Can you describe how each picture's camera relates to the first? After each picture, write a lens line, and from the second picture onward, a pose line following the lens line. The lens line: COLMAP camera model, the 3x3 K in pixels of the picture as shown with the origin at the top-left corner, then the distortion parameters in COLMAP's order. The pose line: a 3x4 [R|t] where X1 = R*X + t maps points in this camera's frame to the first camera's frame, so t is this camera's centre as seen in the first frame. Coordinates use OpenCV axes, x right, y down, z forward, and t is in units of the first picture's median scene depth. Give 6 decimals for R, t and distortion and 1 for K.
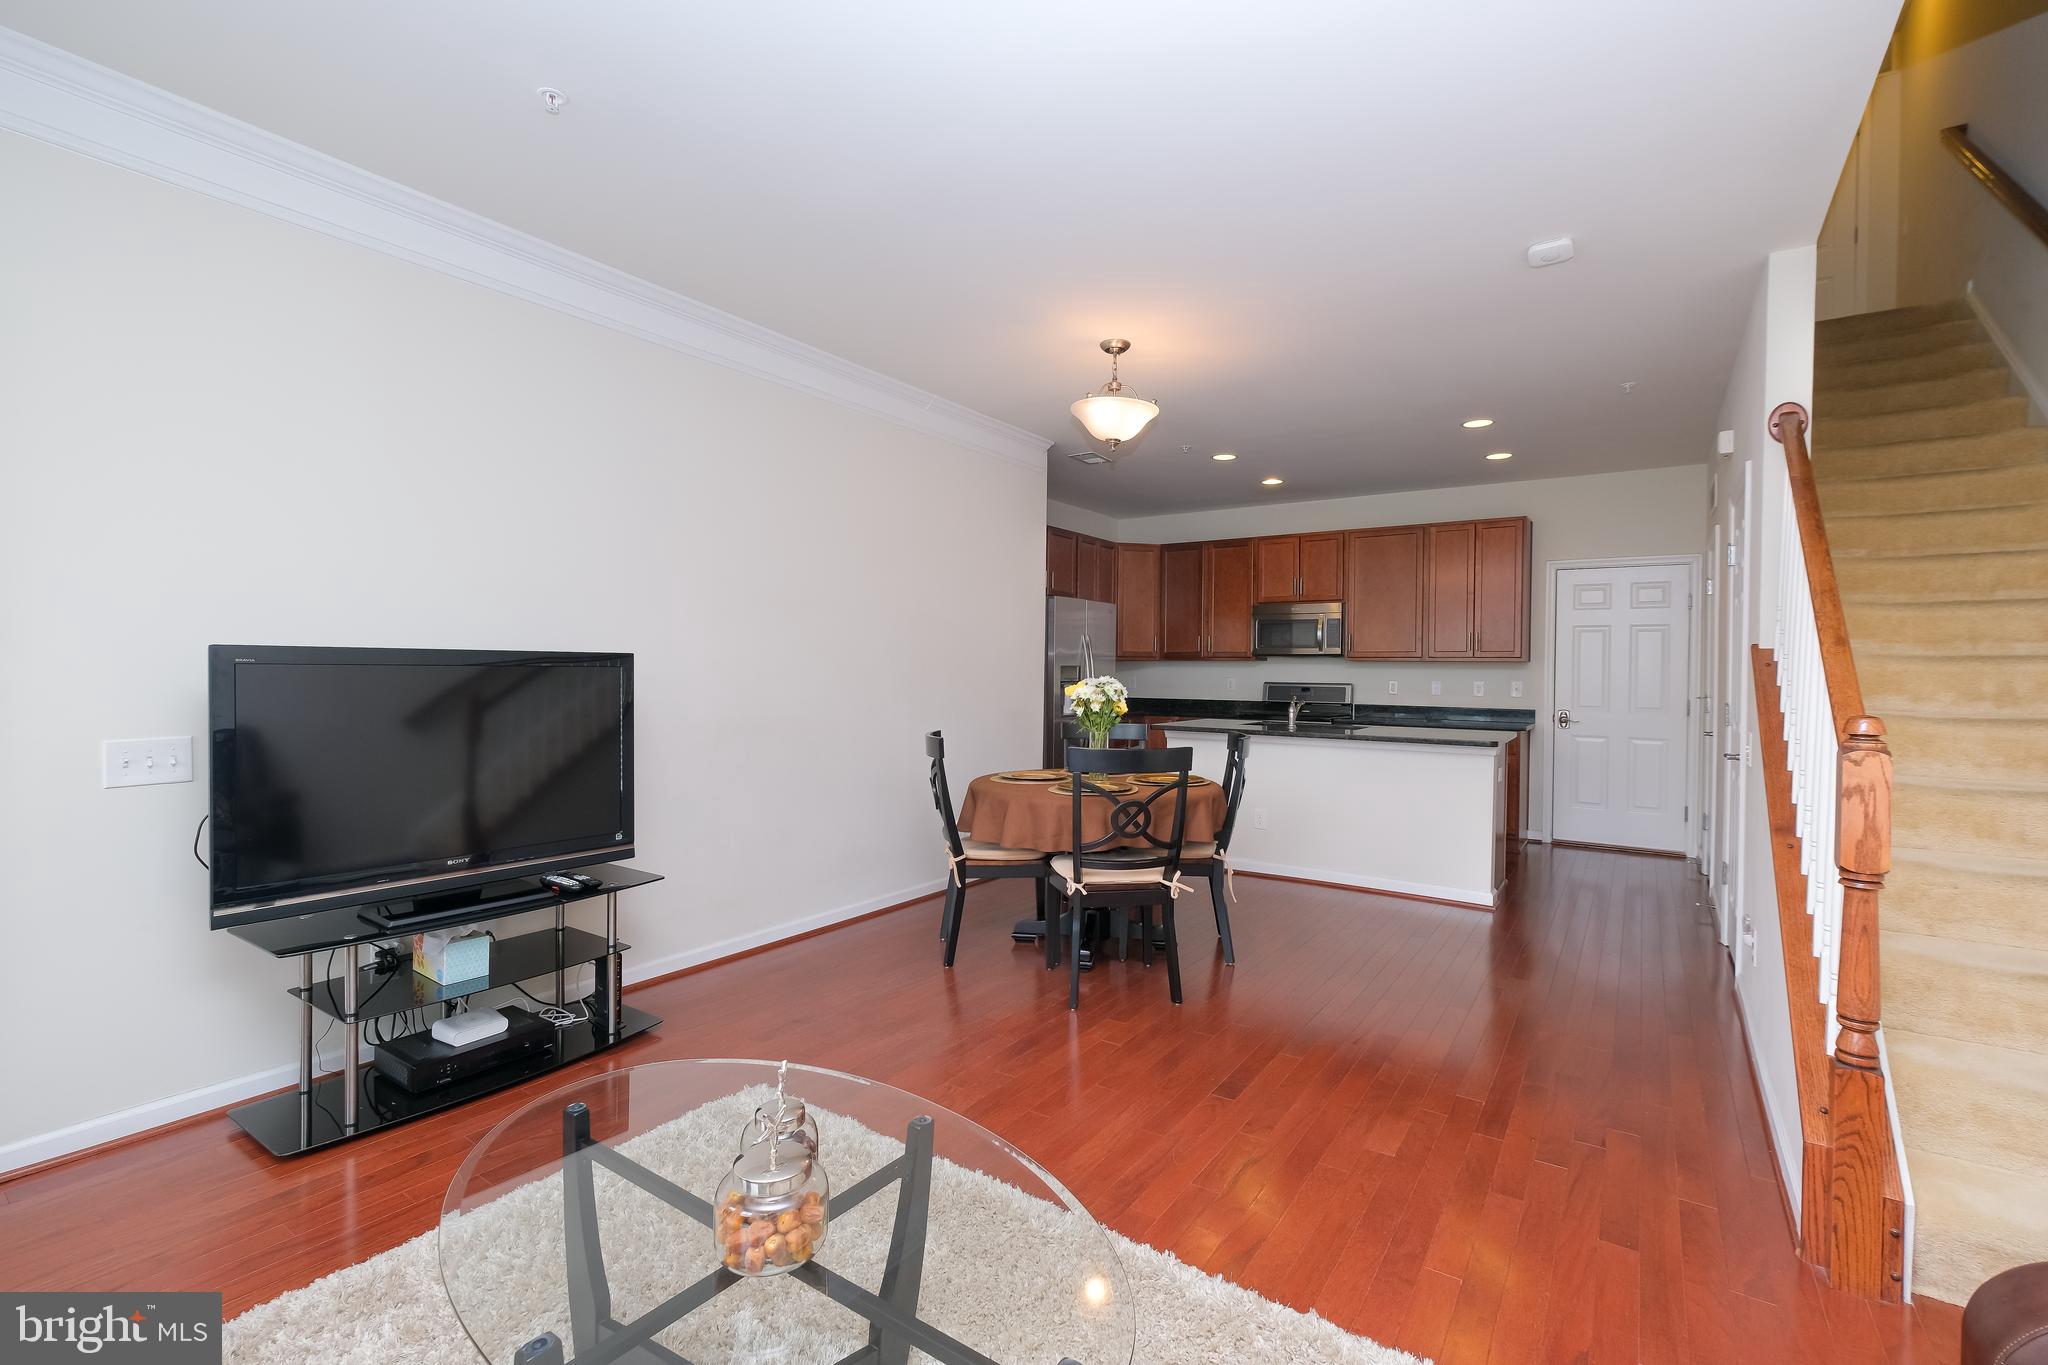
lens RADIAL K [[898.3, 0, 1026.1], [0, 898.3, 669.6], [0, 0, 1]] dist [-0.001969, -0.000161]
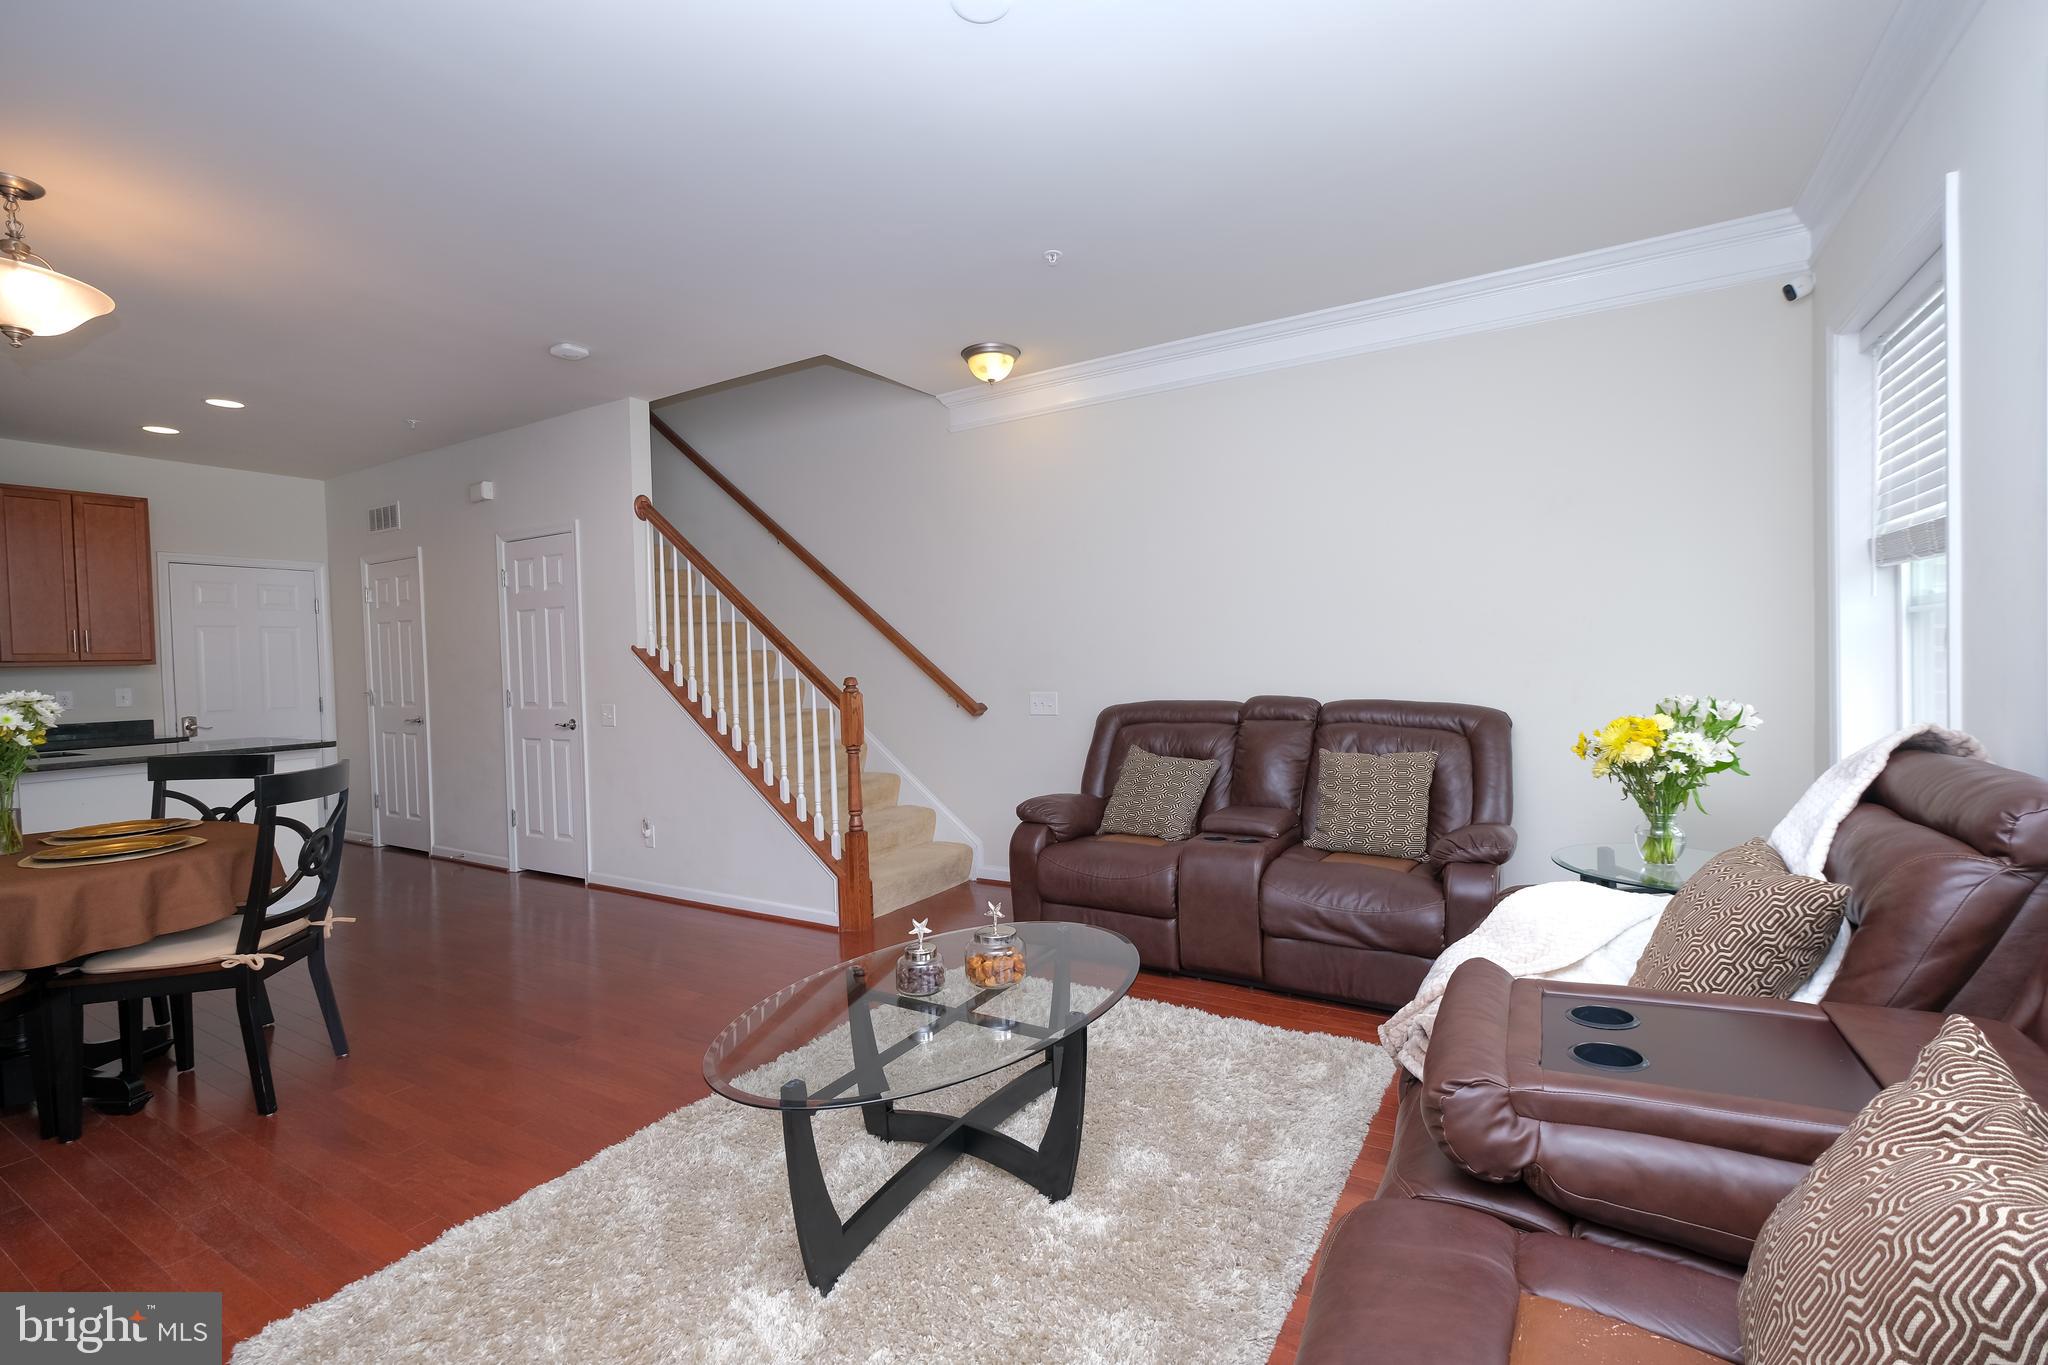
lens RADIAL K [[895.8, 0, 1038.2], [0, 895.8, 676.8], [0, 0, 1]] dist [0.001927, 0.000064]
pose [[-0.080134, -0.020253, 0.996578, -0.381016], [0.034134, 0.999151, 0.023050, 0.005361], [-0.996199, 0.035865, -0.079375, 0.199988]]
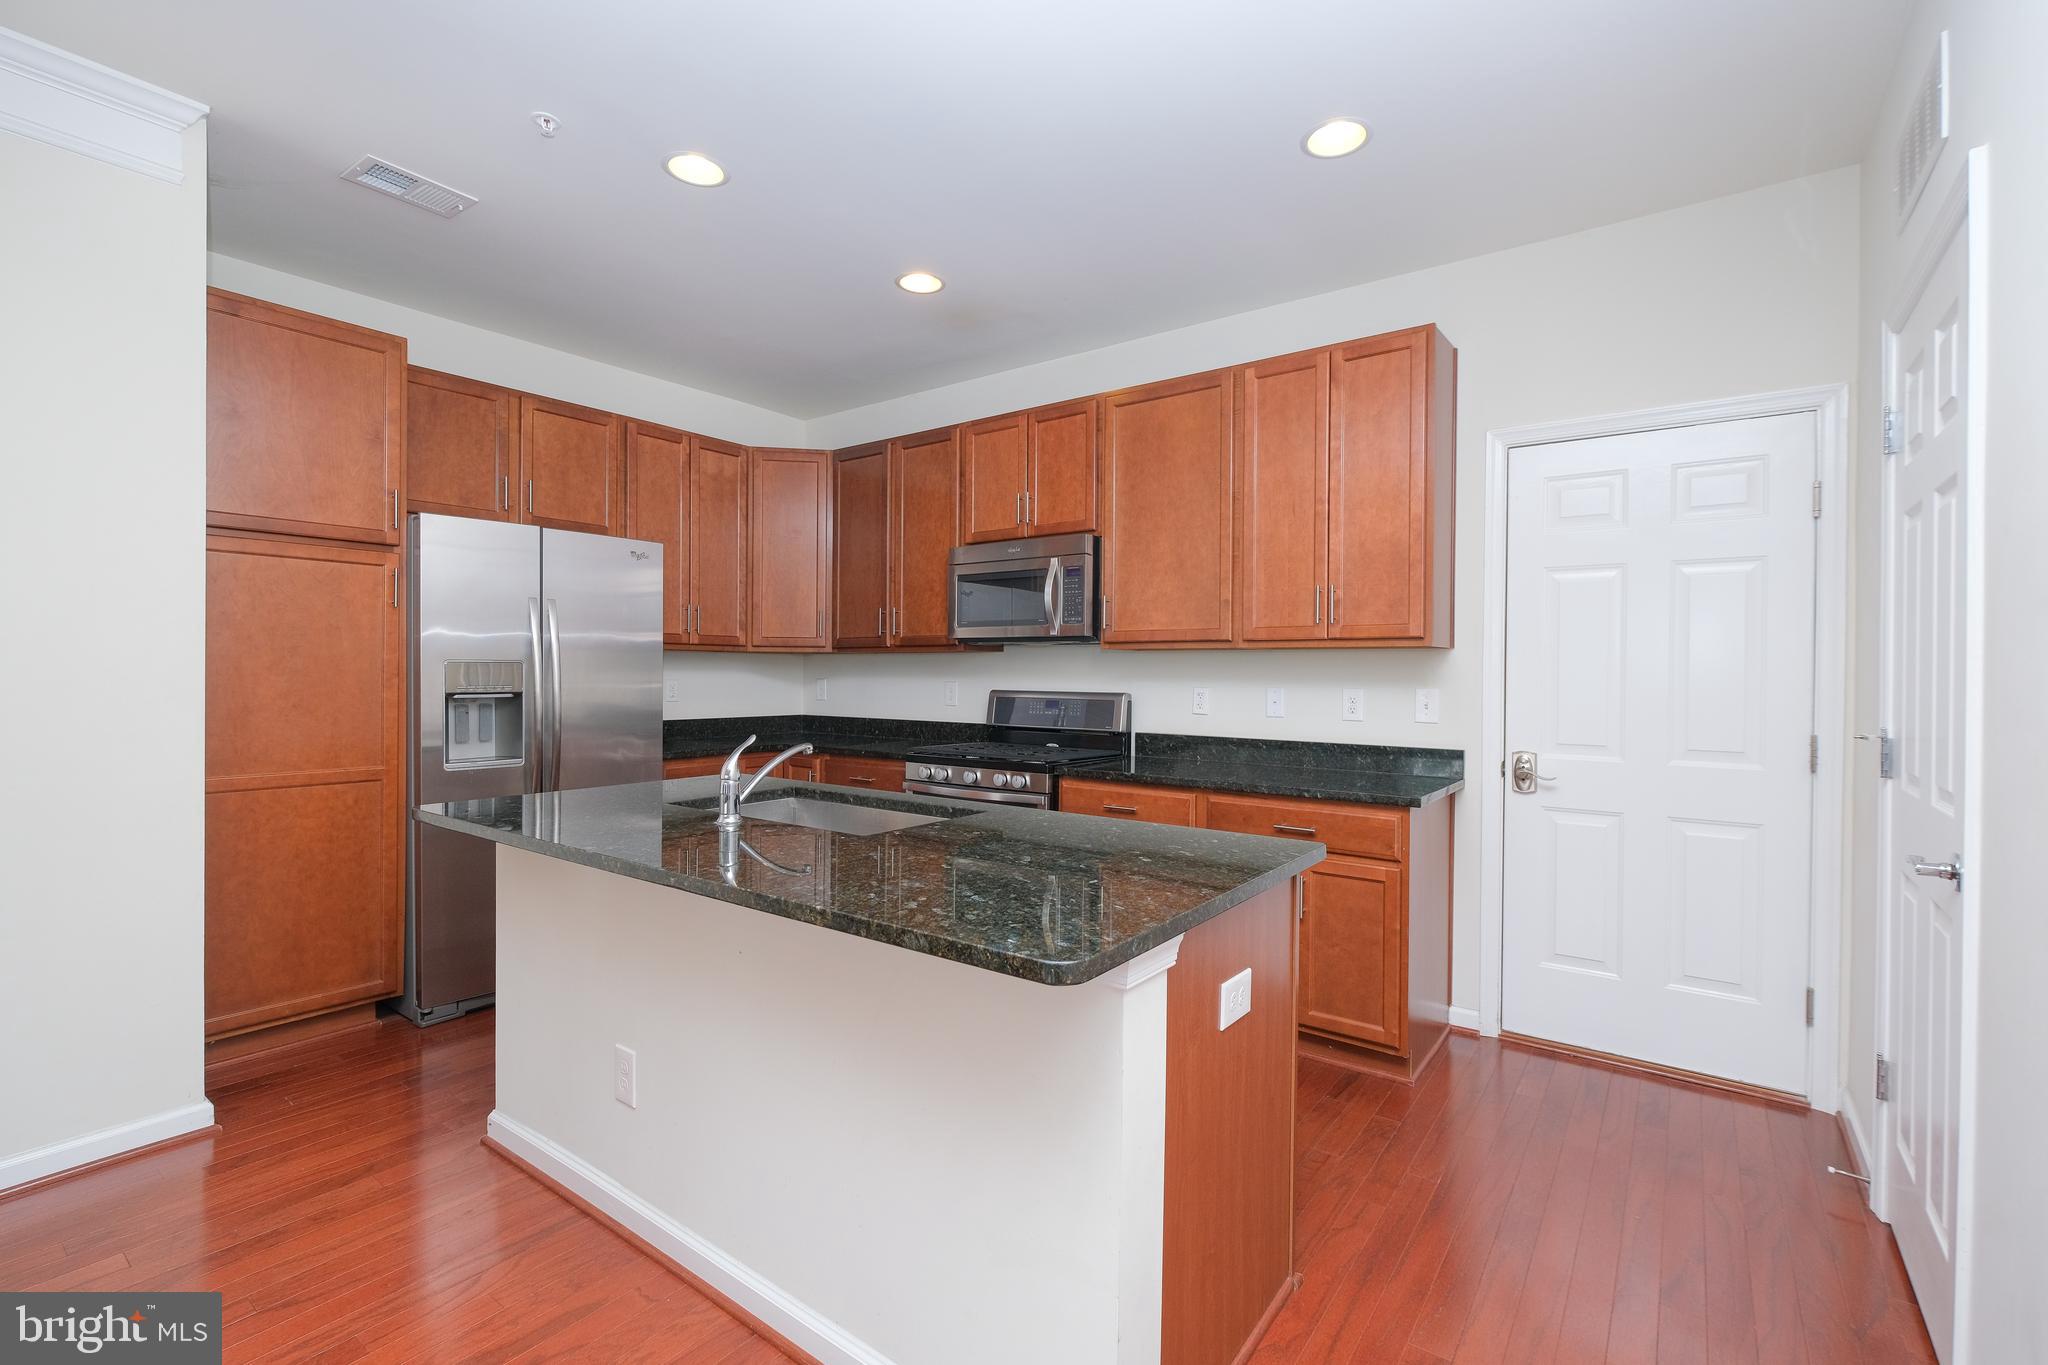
lens RADIAL K [[895.8, 0, 1038.2], [0, 895.8, 676.8], [0, 0, 1]] dist [0.001927, 0.000064]
pose [[0.999143, -0.005009, -0.041096, 0.368691], [0.005197, 0.999977, 0.004457, 0.003344], [0.041072, -0.004667, 0.999145, 0.530868]]
